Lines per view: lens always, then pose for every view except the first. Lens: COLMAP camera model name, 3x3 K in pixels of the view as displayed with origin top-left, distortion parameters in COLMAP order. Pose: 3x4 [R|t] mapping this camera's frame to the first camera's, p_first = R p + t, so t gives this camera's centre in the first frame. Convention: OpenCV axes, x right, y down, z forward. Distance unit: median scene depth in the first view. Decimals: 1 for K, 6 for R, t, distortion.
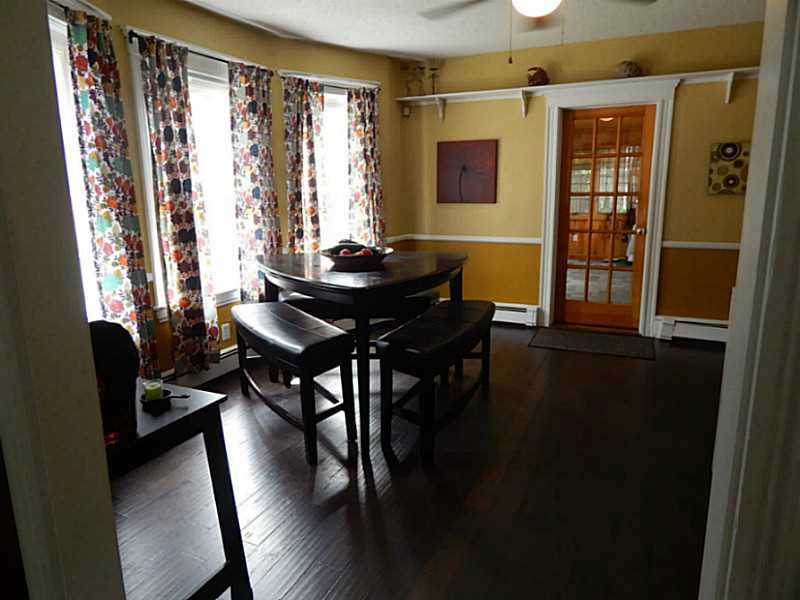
lens RADIAL K [[534.4, 0, 400.0], [0, 534.4, 300.0], [0, 0, 1]] dist [-0.004720, -0.004000]
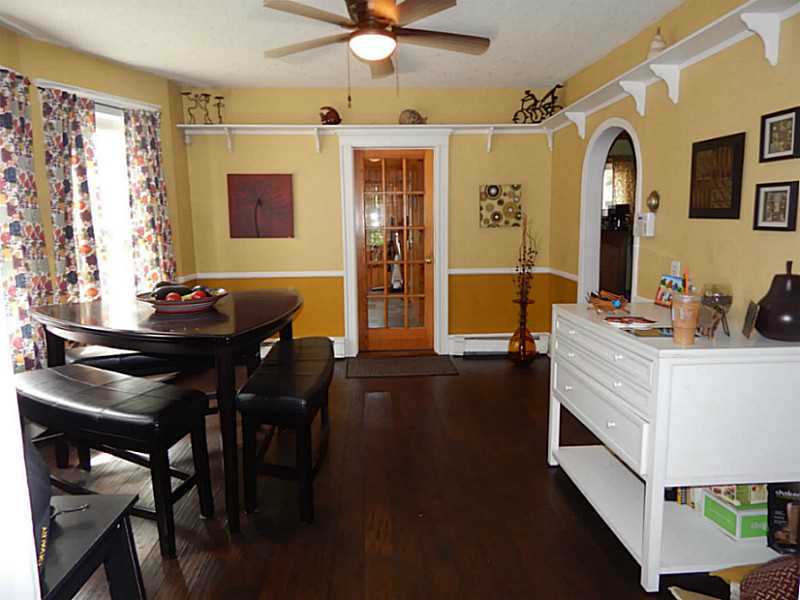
lens RADIAL K [[533.9, 0, 400.0], [0, 533.9, 300.0], [0, 0, 1]] dist [-0.020397, 0.001021]
pose [[0.876561, -0.067867, 0.476482, -0.138320], [0.097070, 0.994593, -0.036912, -0.012411], [-0.471400, 0.078608, 0.878409, 0.058501]]
